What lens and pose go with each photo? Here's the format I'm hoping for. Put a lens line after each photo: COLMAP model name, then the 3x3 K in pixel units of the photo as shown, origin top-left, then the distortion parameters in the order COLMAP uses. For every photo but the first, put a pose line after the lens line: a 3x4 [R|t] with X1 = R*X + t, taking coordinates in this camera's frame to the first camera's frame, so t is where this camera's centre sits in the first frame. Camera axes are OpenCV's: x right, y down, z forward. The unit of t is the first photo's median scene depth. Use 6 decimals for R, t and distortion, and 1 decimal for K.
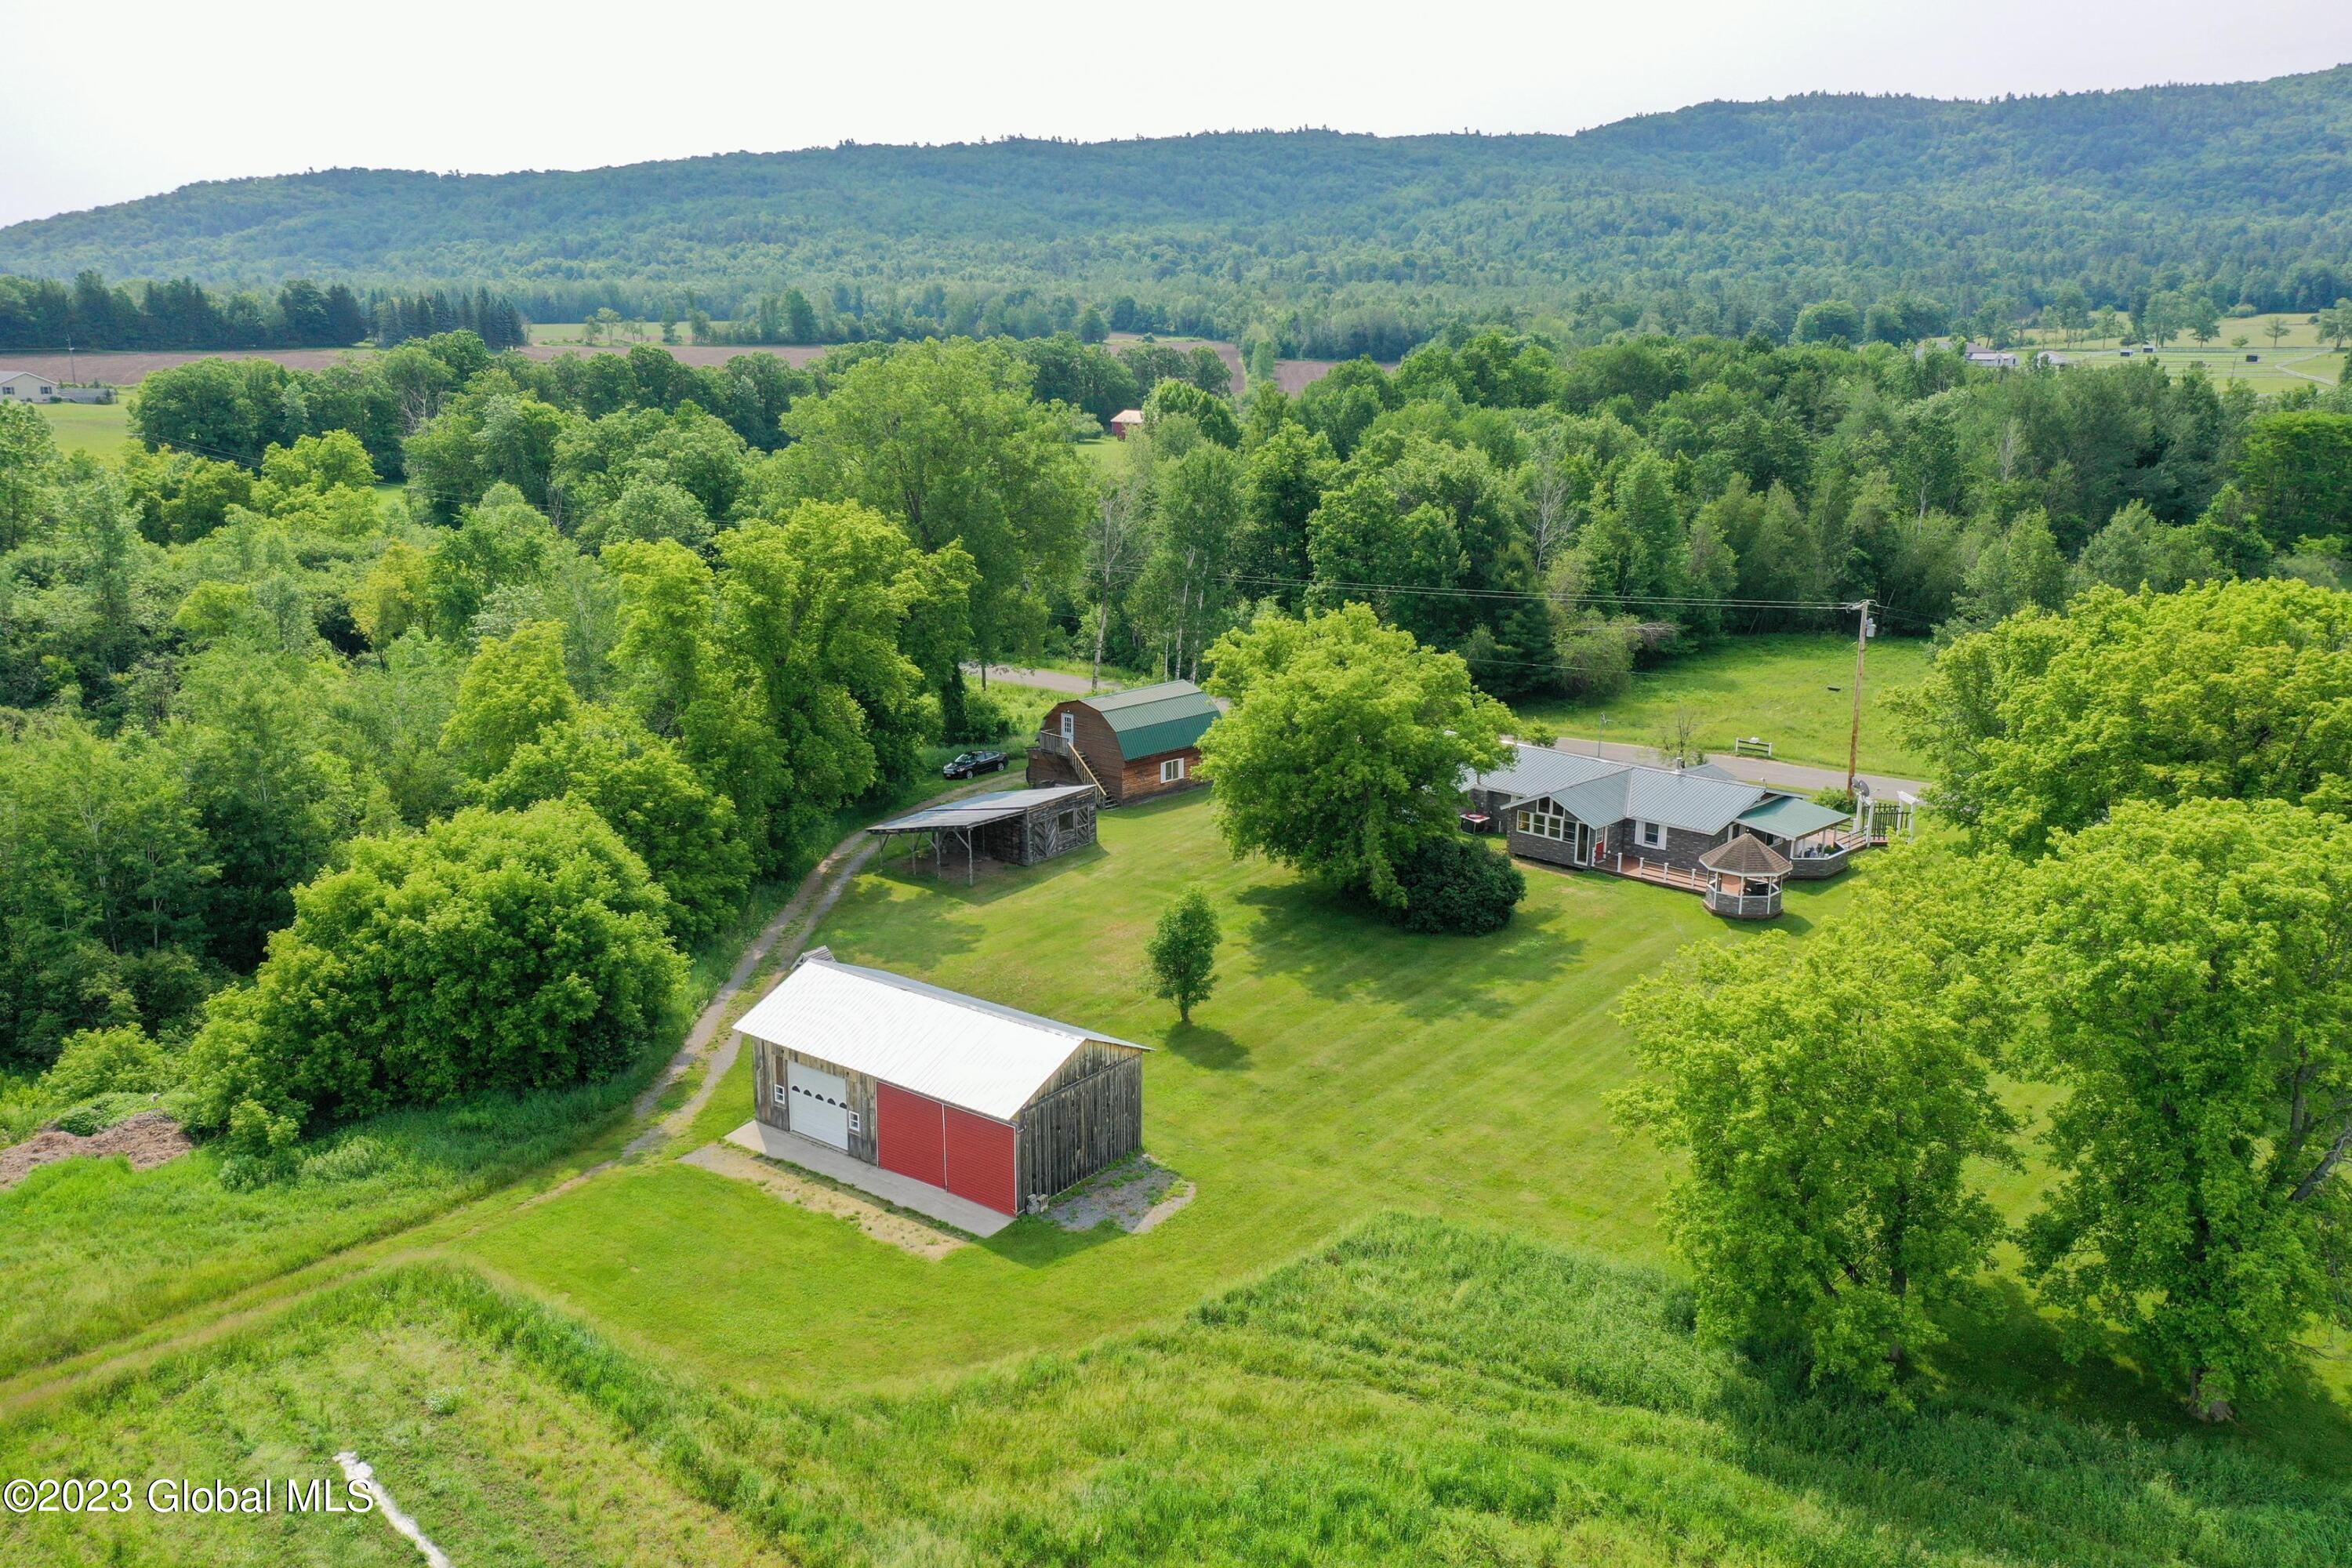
lens RADIAL K [[1858.7, 0, 1178.5], [0, 1858.7, 787.9], [0, 0, 1]] dist [0.005450, 0.000581]
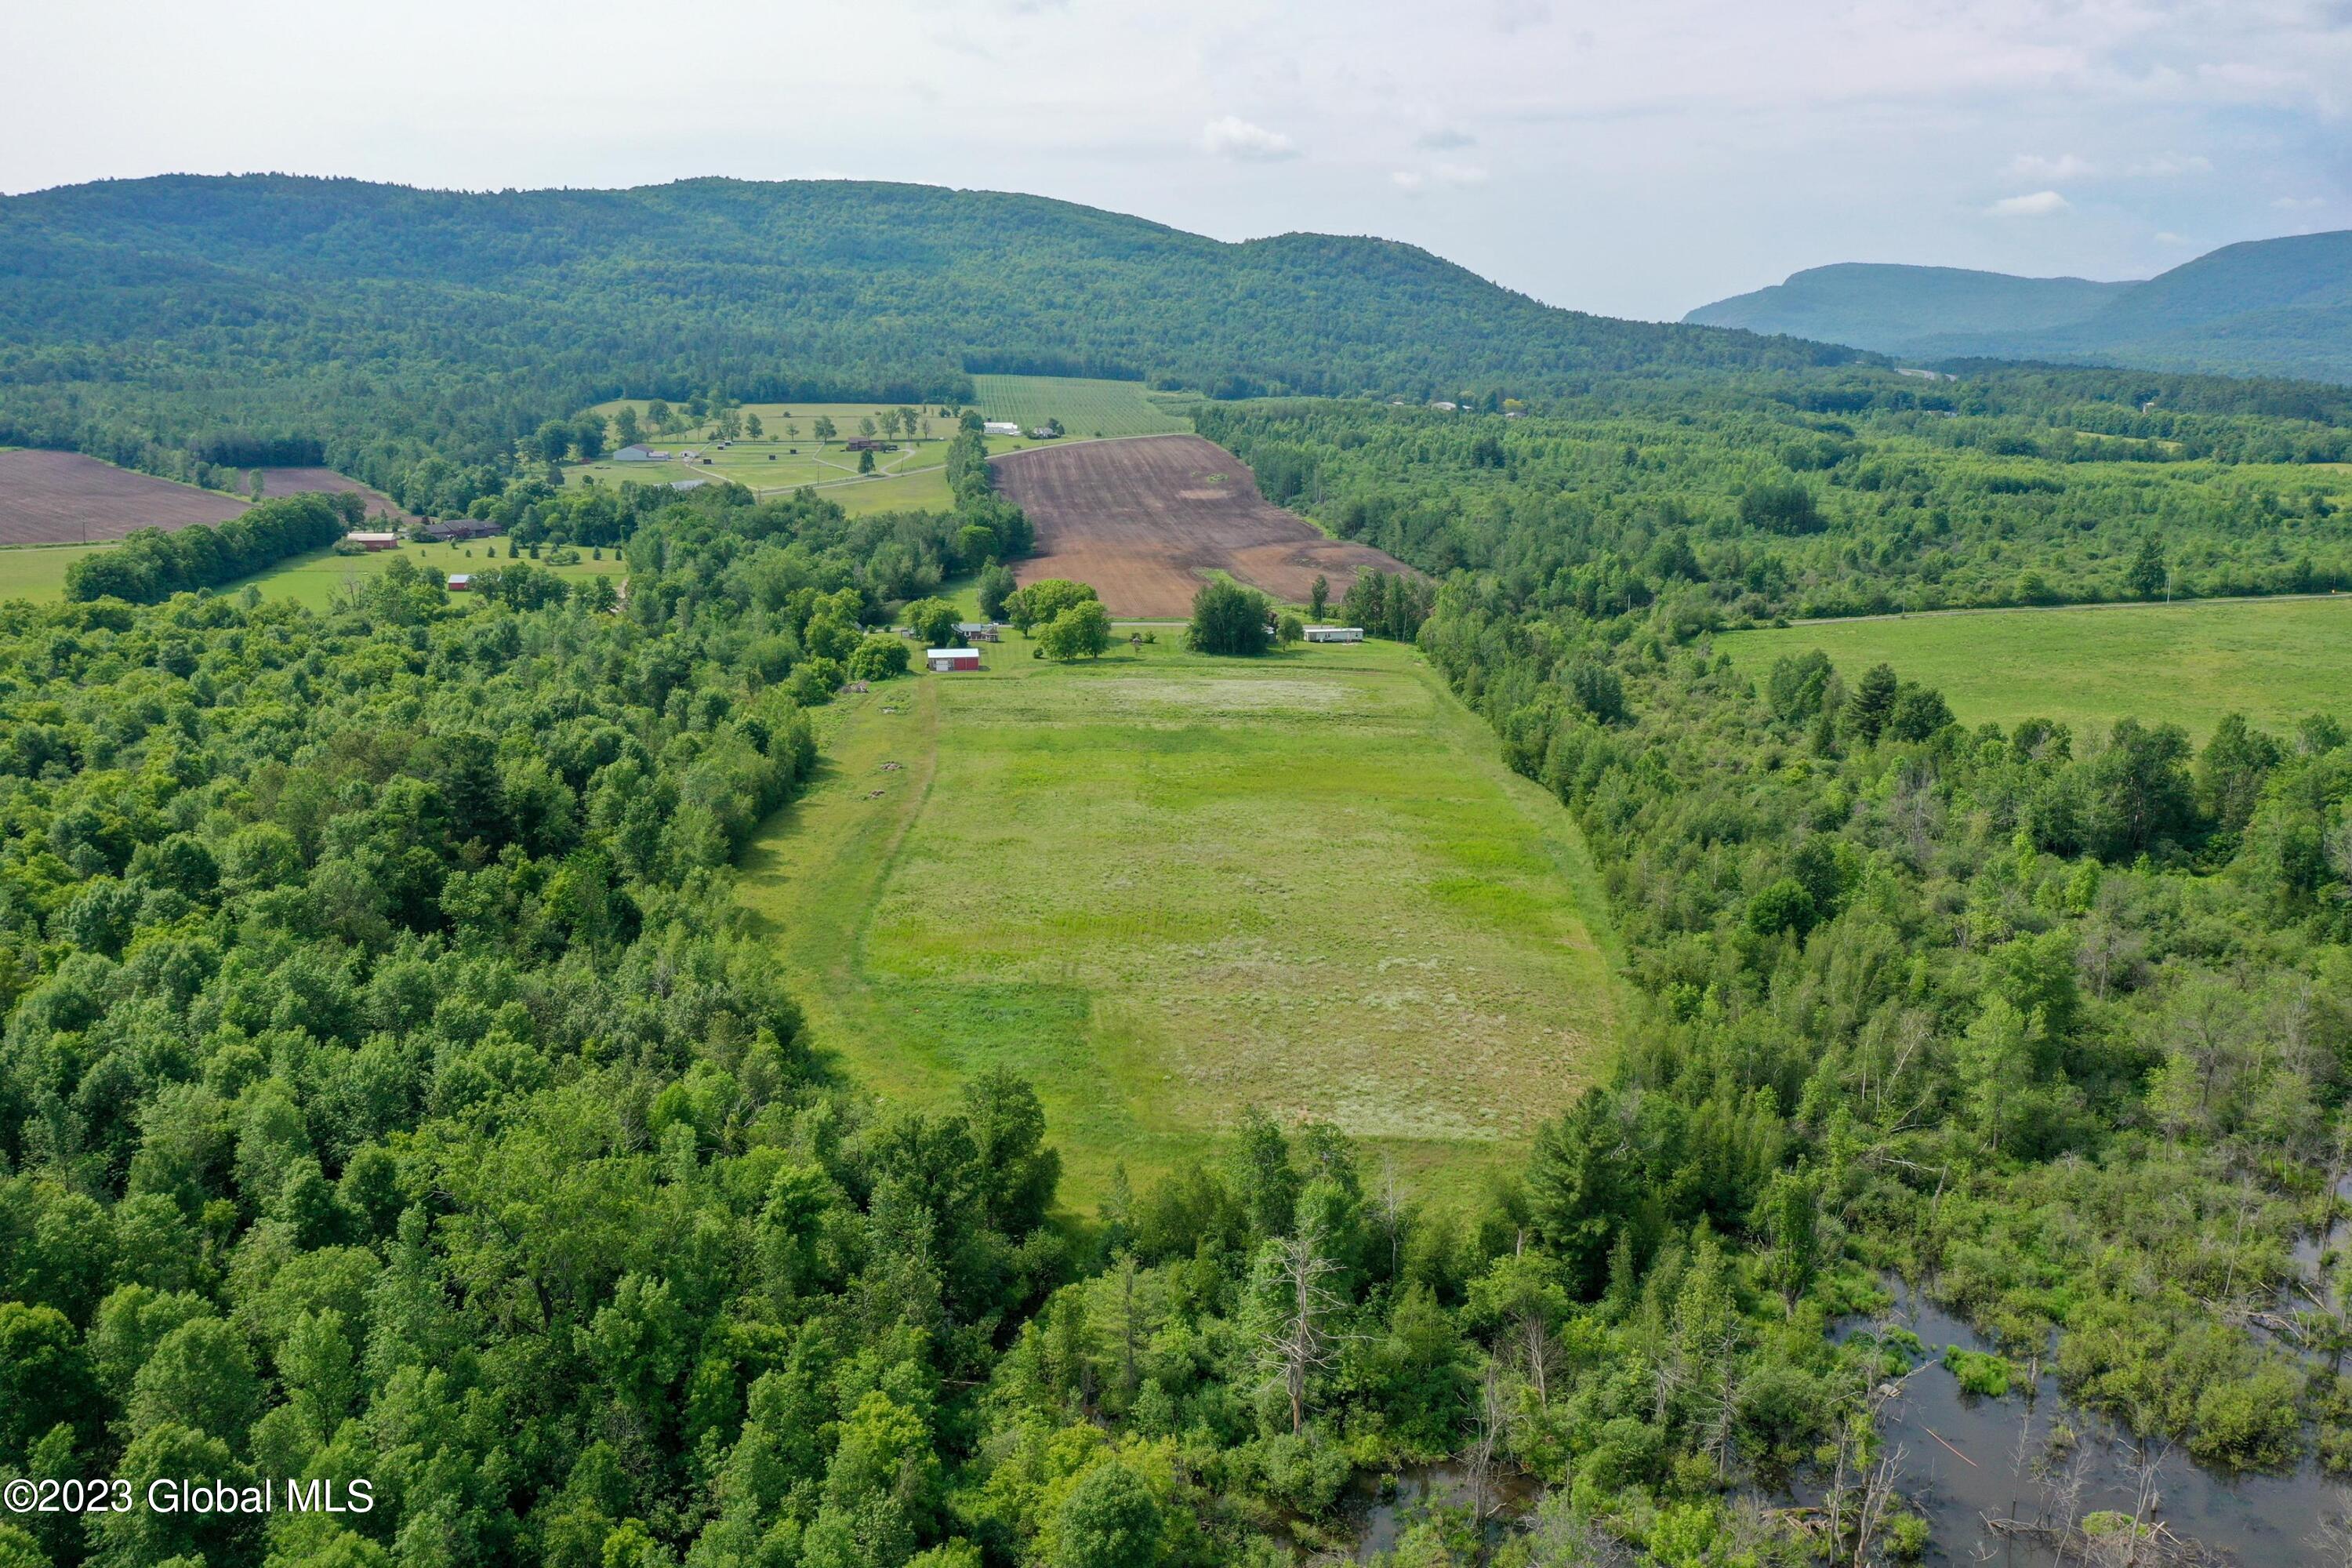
lens RADIAL K [[1858.7, 0, 1178.5], [0, 1858.7, 787.9], [0, 0, 1]] dist [0.005450, 0.000581]
pose [[0.681730, -0.167171, 0.712249, -3.352419], [0.171146, 0.982972, 0.066899, 0.214435], [-0.711304, 0.076291, 0.698732, -3.296594]]
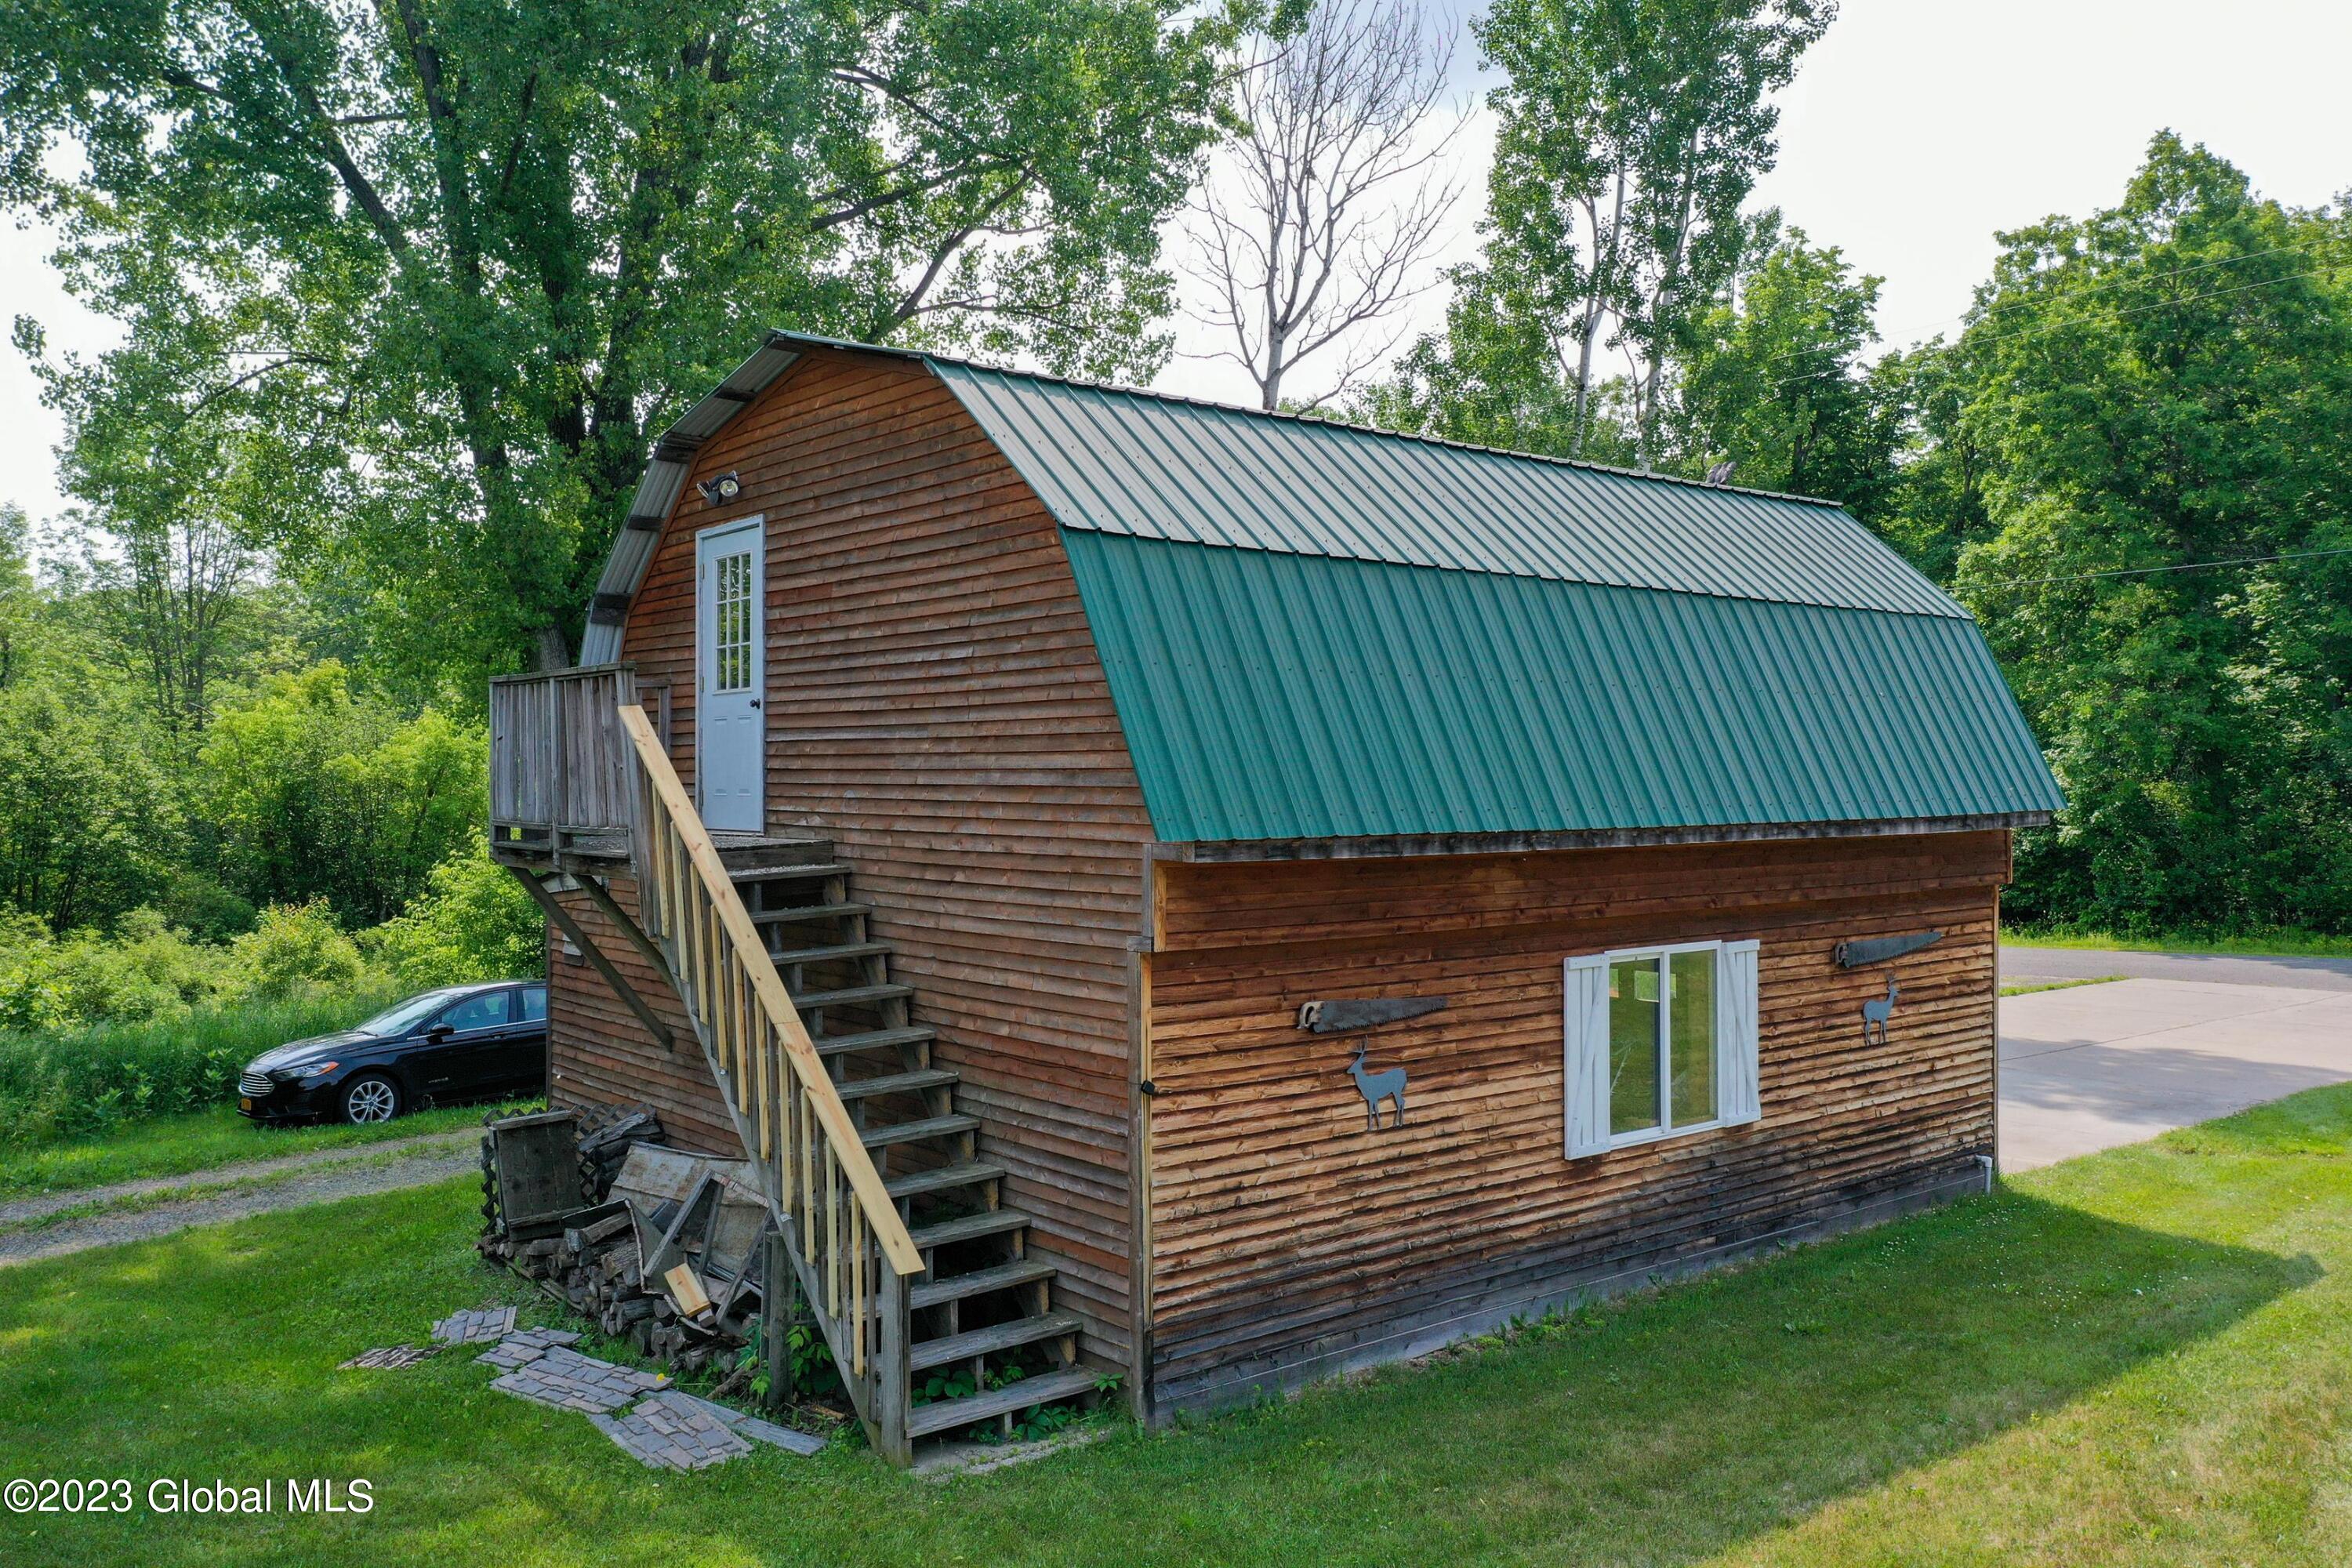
lens RADIAL K [[1854.1, 0, 1178.8], [0, 1854.1, 795.4], [0, 0, 1]] dist [0.005327, -0.002948]
pose [[0.988710, -0.009424, -0.149546, -0.017705], [-0.024147, 0.974956, -0.221083, 0.001390], [0.147885, 0.222198, 0.963721, 1.041821]]
